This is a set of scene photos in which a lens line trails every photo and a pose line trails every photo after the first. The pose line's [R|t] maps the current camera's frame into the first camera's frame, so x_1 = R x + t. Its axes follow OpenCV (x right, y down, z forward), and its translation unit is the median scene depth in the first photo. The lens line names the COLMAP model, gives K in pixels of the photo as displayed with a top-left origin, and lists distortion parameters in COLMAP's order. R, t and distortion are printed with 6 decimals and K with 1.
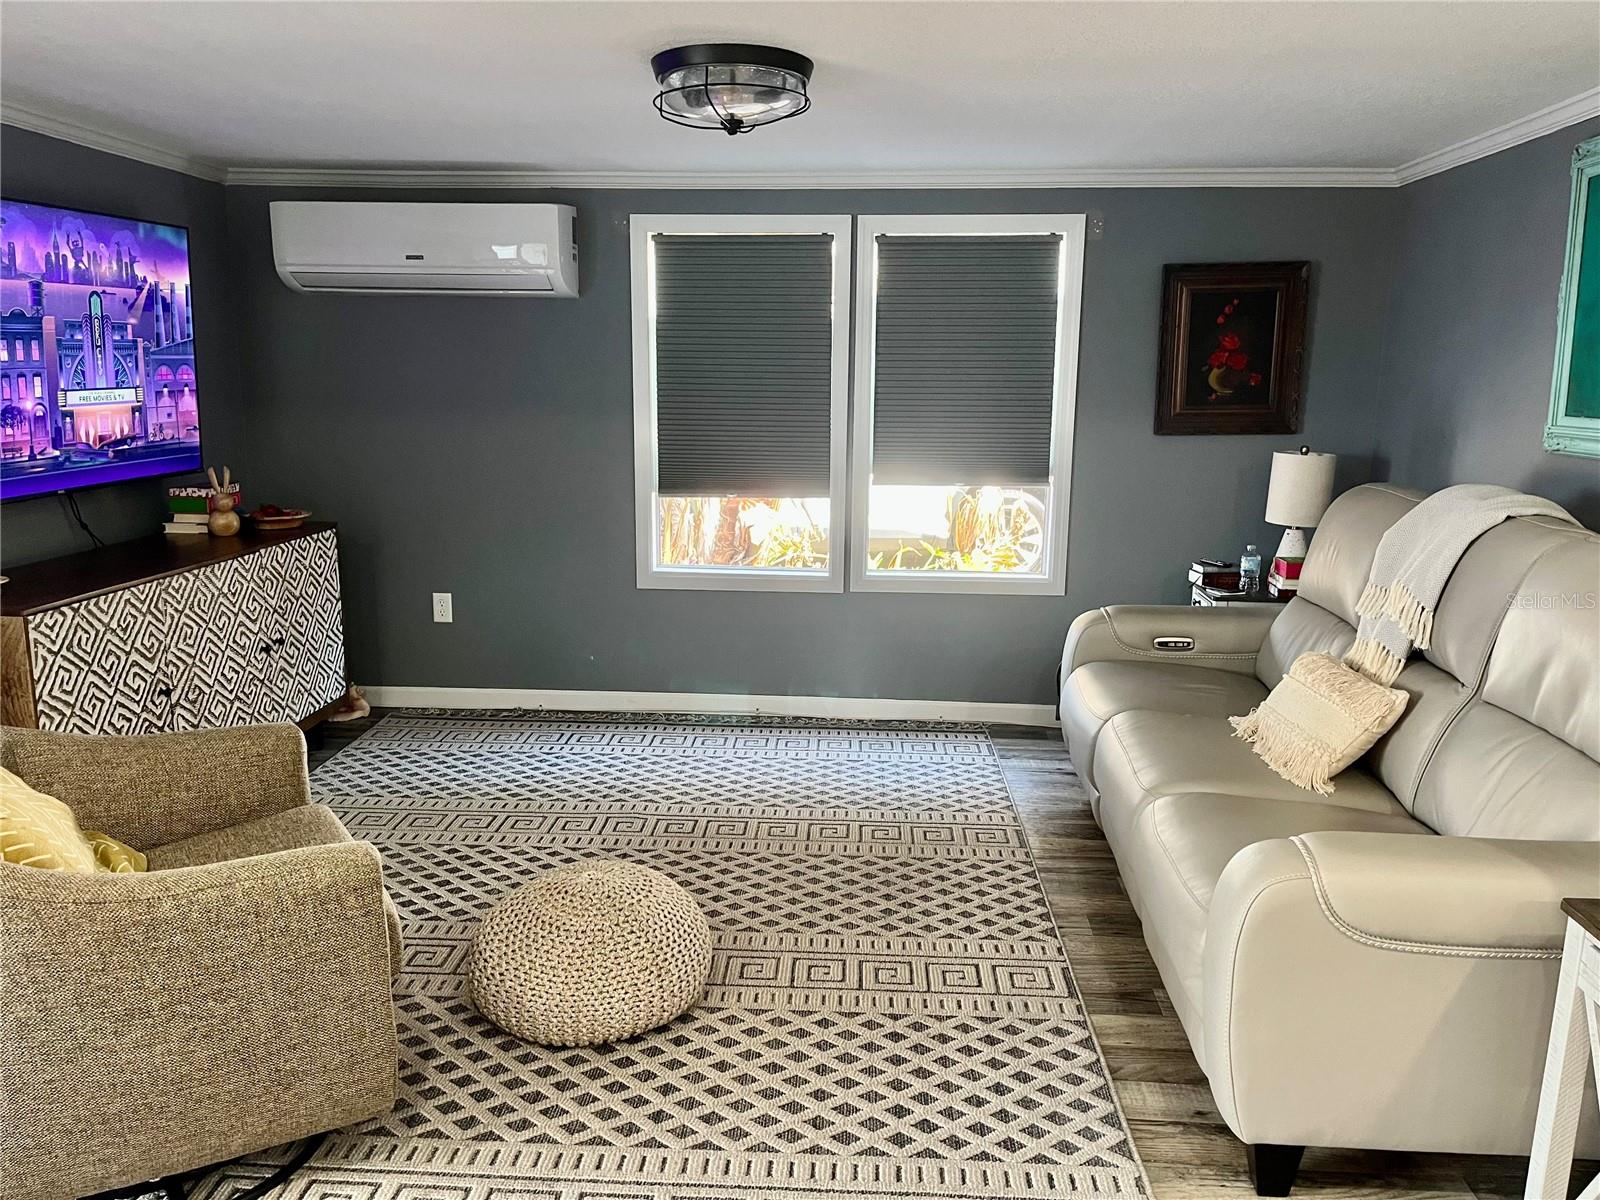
lens RADIAL K [[1198.7, 0, 804.1], [0, 1198.7, 588.1], [0, 0, 1]] dist [0.048617, -0.077650]
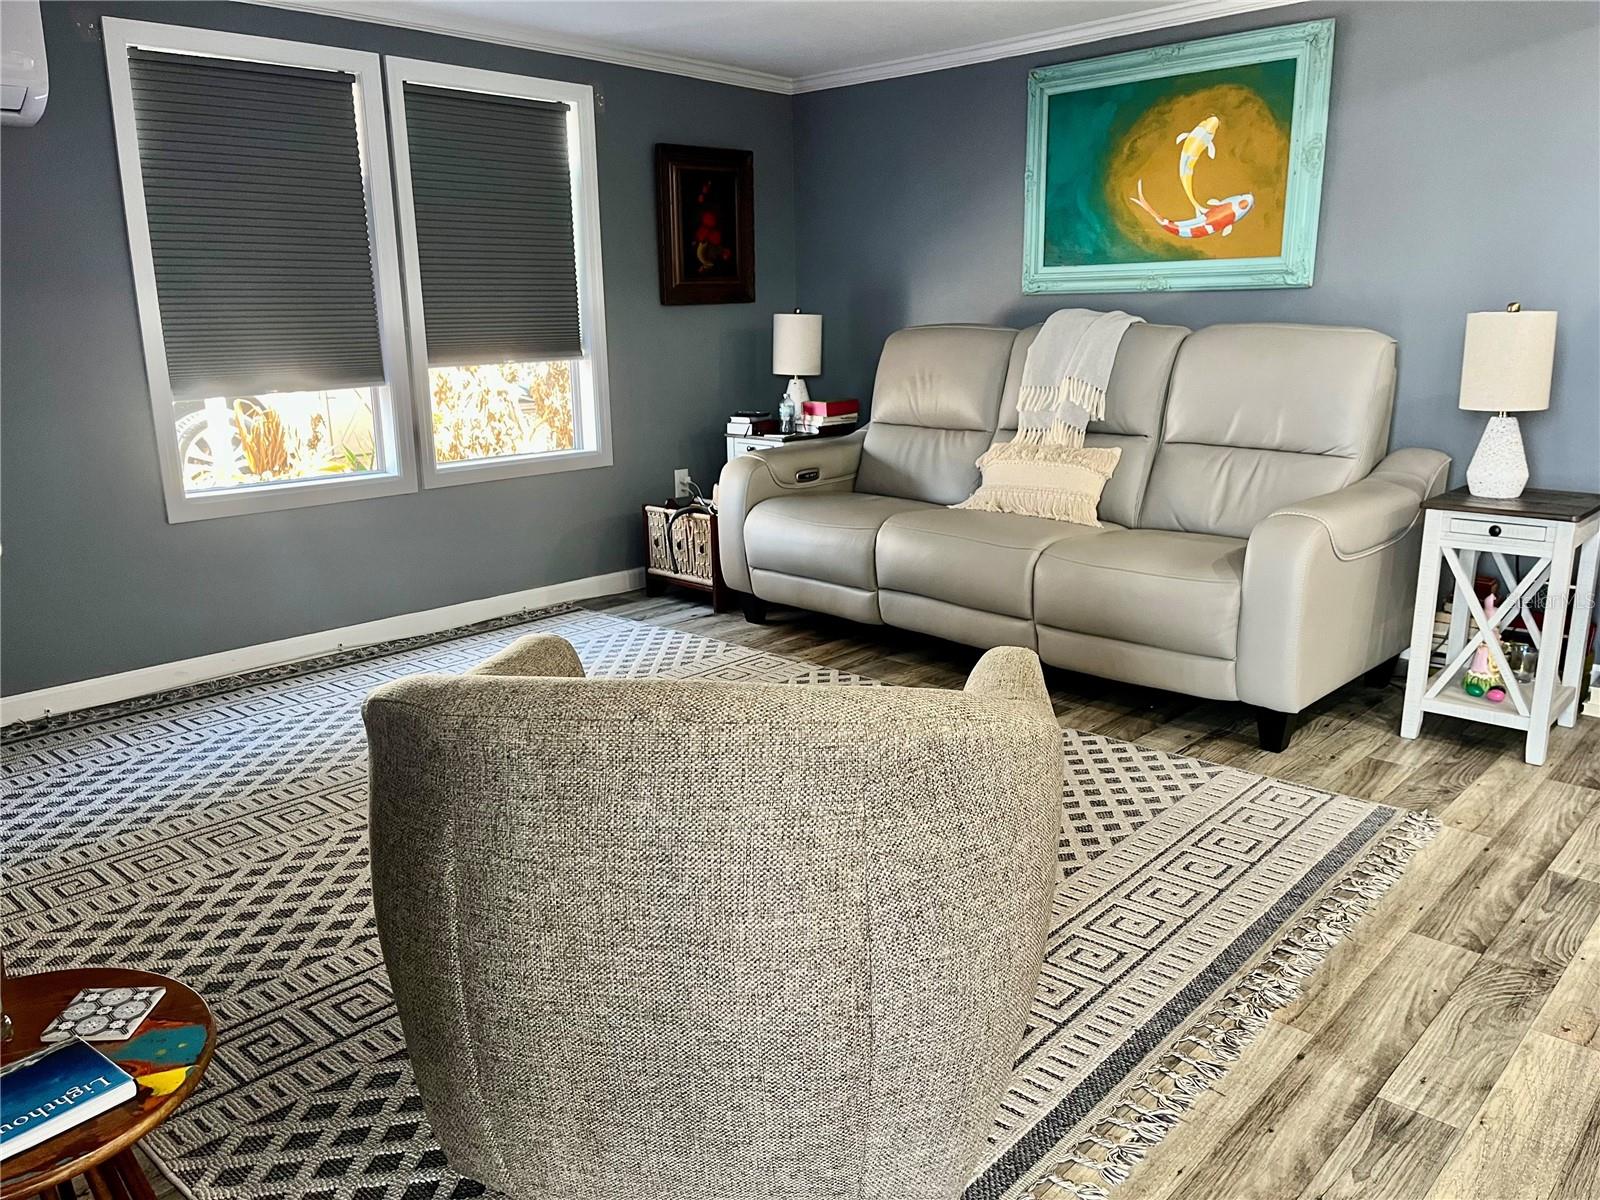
lens RADIAL K [[1198.7, 0, 832.9], [0, 1198.7, 578.2], [0, 0, 1]] dist [0.048617, -0.077650]
pose [[0.625906, -0.190285, 0.756329, -0.567600], [0.155425, 0.980760, 0.118126, 0.011506], [-0.764254, 0.043617, 0.643439, 0.234880]]
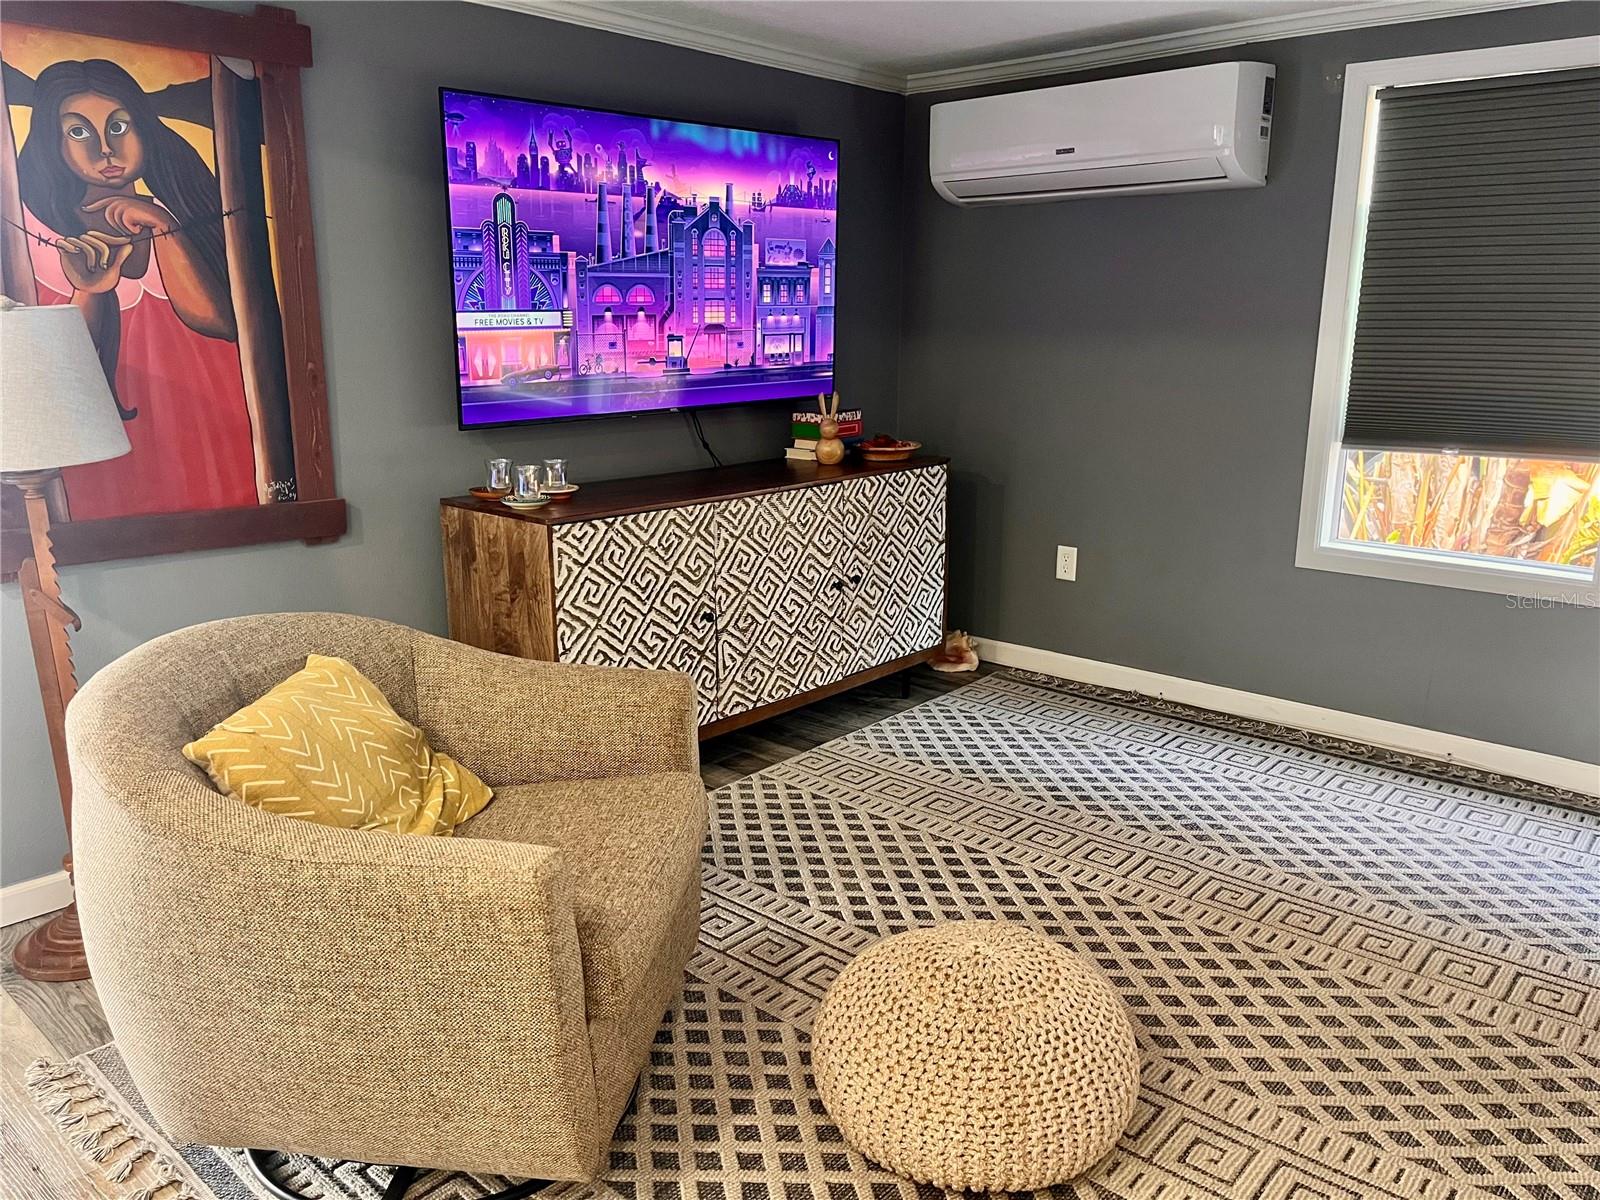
lens RADIAL K [[1198.7, 0, 791.0], [0, 1198.7, 607.5], [0, 0, 1]] dist [0.048617, -0.077650]
pose [[0.780178, 0.136769, -0.610424, 0.102814], [-0.100525, 0.990536, 0.093455, -0.016799], [0.617428, -0.011549, 0.786542, 0.233973]]
